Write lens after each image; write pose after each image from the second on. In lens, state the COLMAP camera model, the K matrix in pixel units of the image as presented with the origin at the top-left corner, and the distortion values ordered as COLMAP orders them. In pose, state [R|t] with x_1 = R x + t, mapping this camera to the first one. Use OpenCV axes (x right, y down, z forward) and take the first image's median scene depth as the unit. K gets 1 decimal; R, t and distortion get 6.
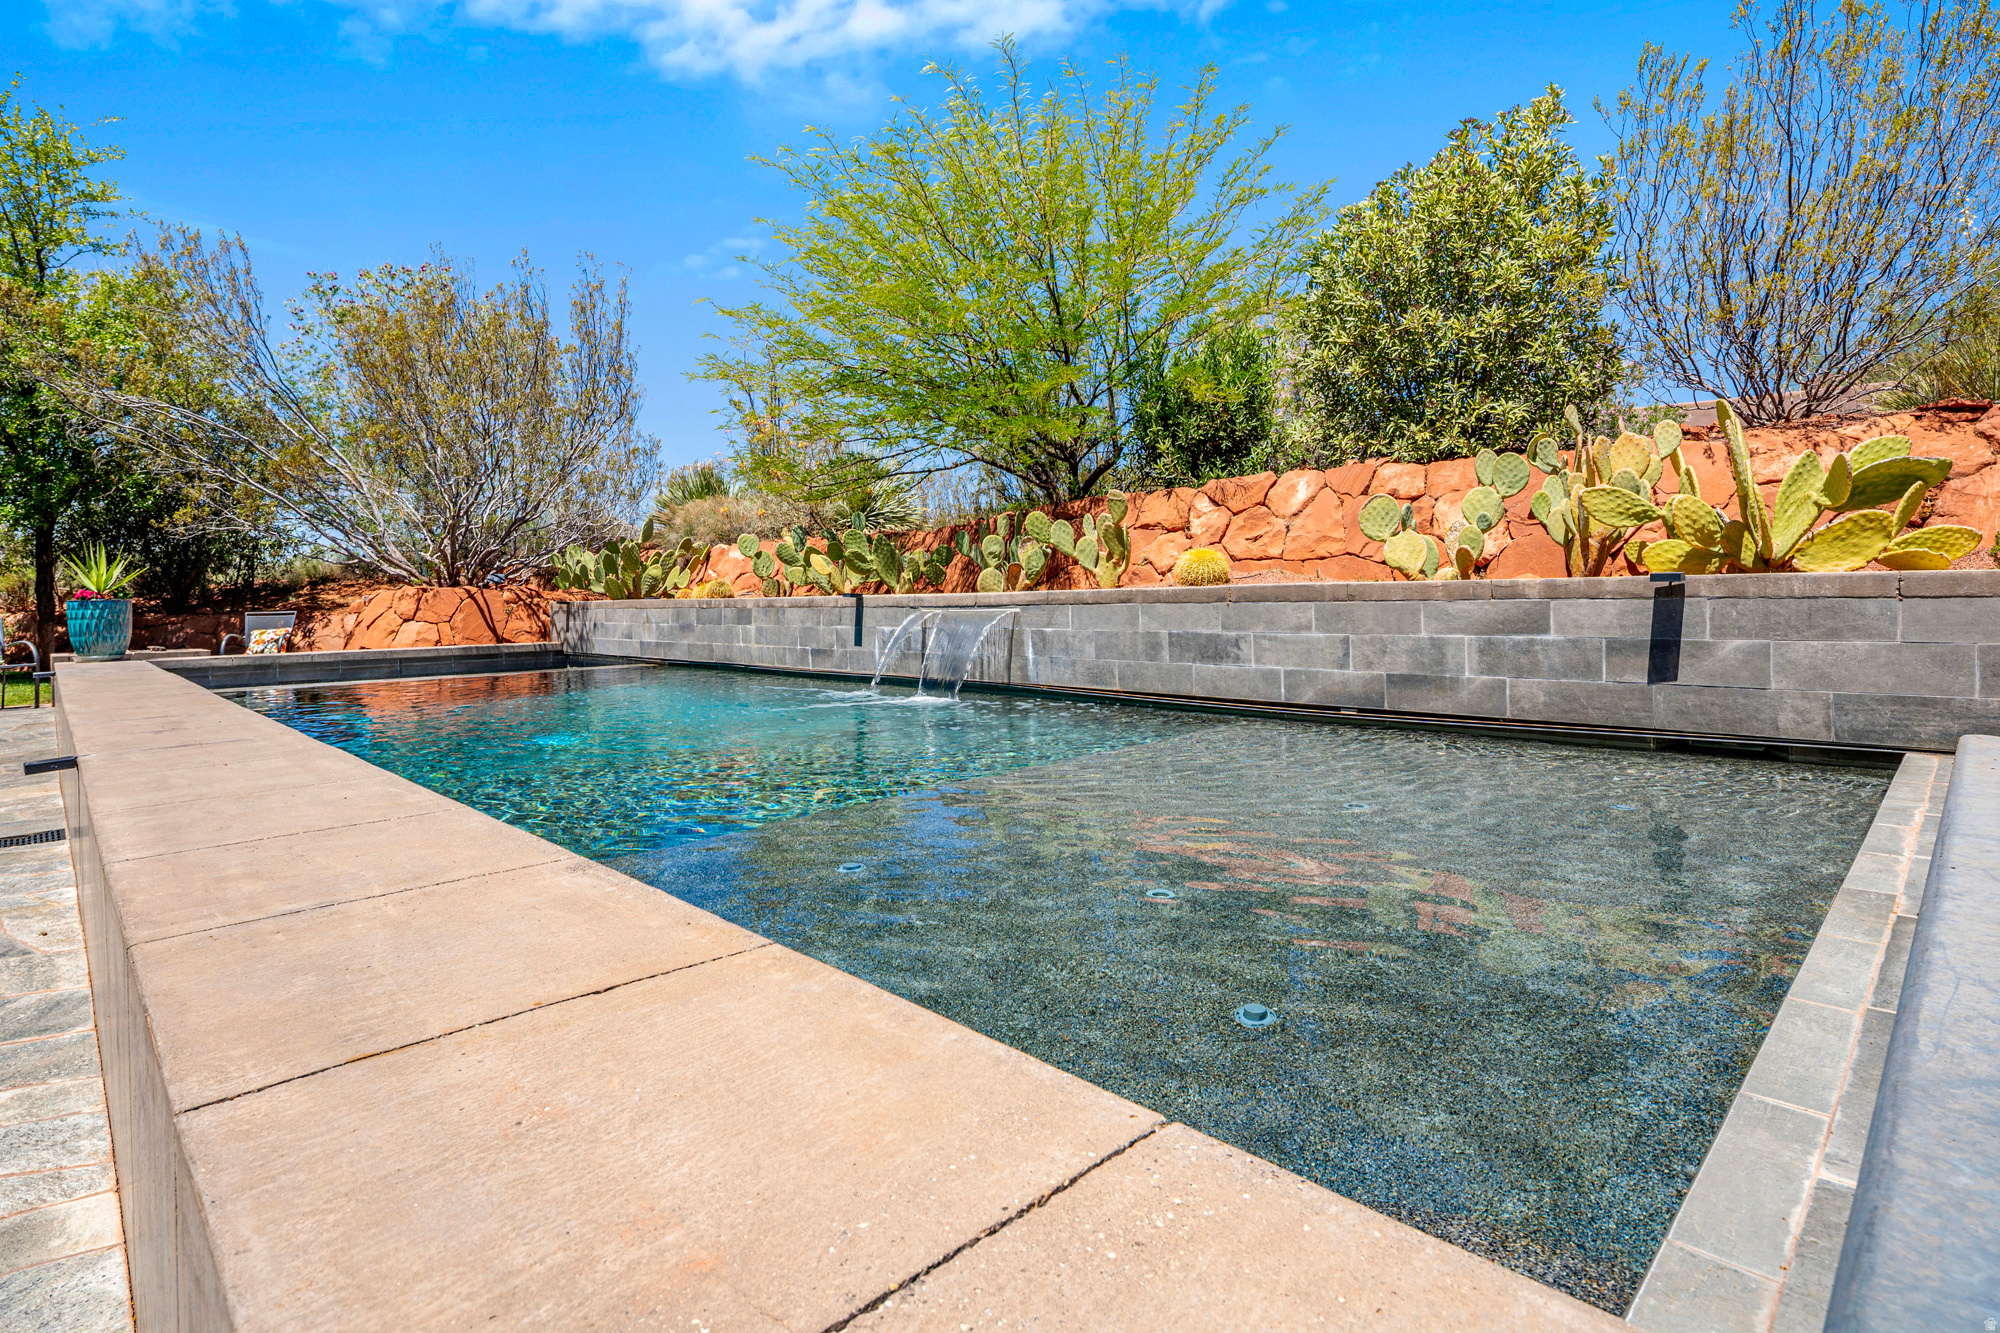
lens RADIAL K [[973.5, 0, 1008.7], [0, 973.5, 661.2], [0, 0, 1]] dist [-0.004823, -0.000922]
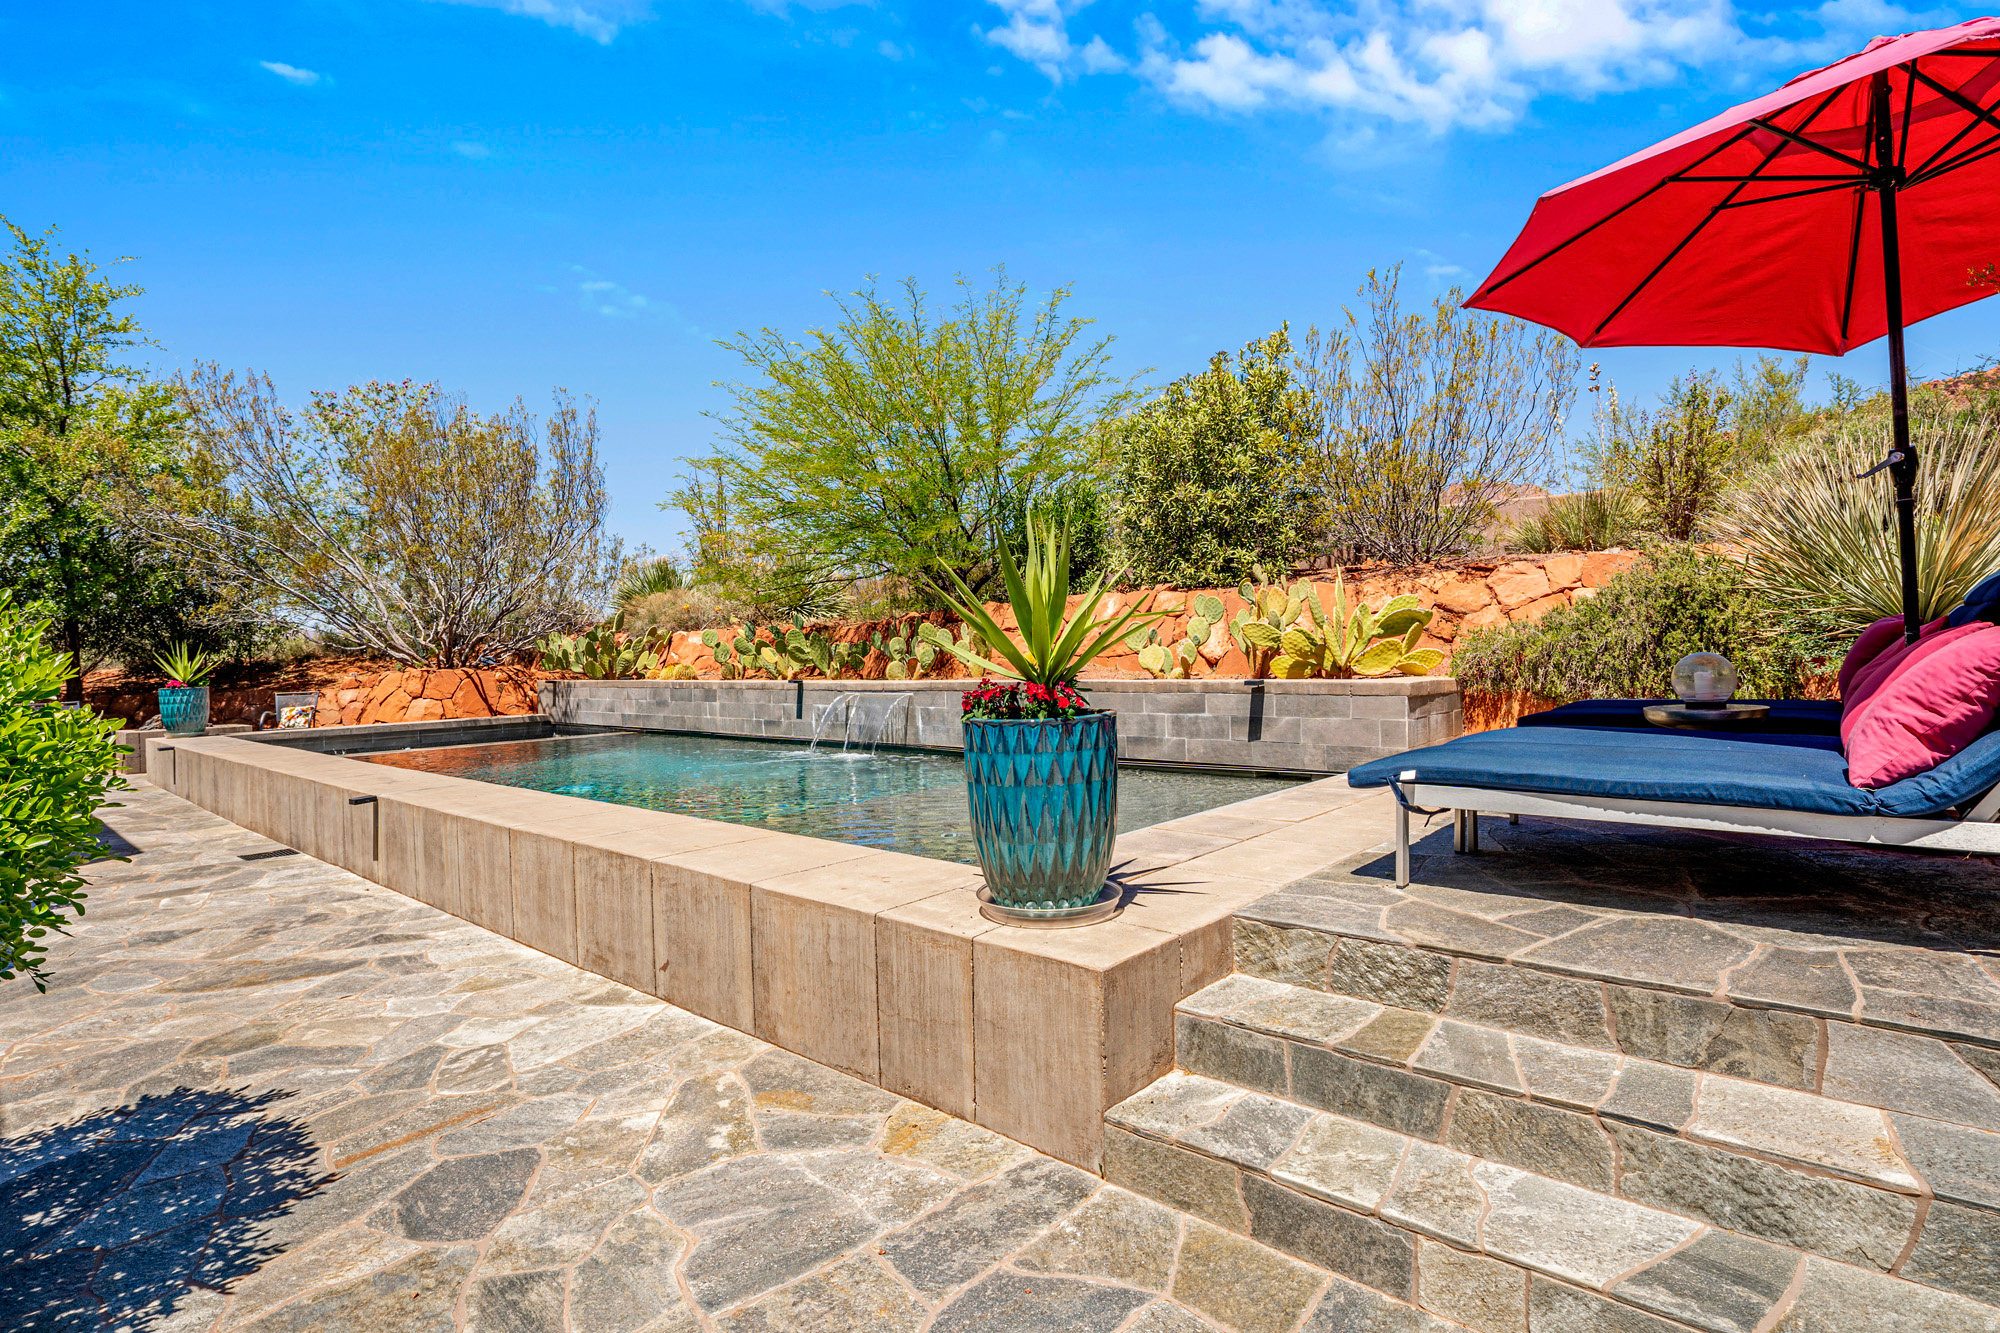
lens RADIAL K [[973.5, 0, 1016.5], [0, 973.5, 701.2], [0, 0, 1]] dist [-0.004823, -0.000922]
pose [[0.997092, -0.011894, 0.075277, 0.043553], [0.013084, 0.999797, -0.015344, -0.013504], [-0.075079, 0.016284, 0.997045, -0.360172]]
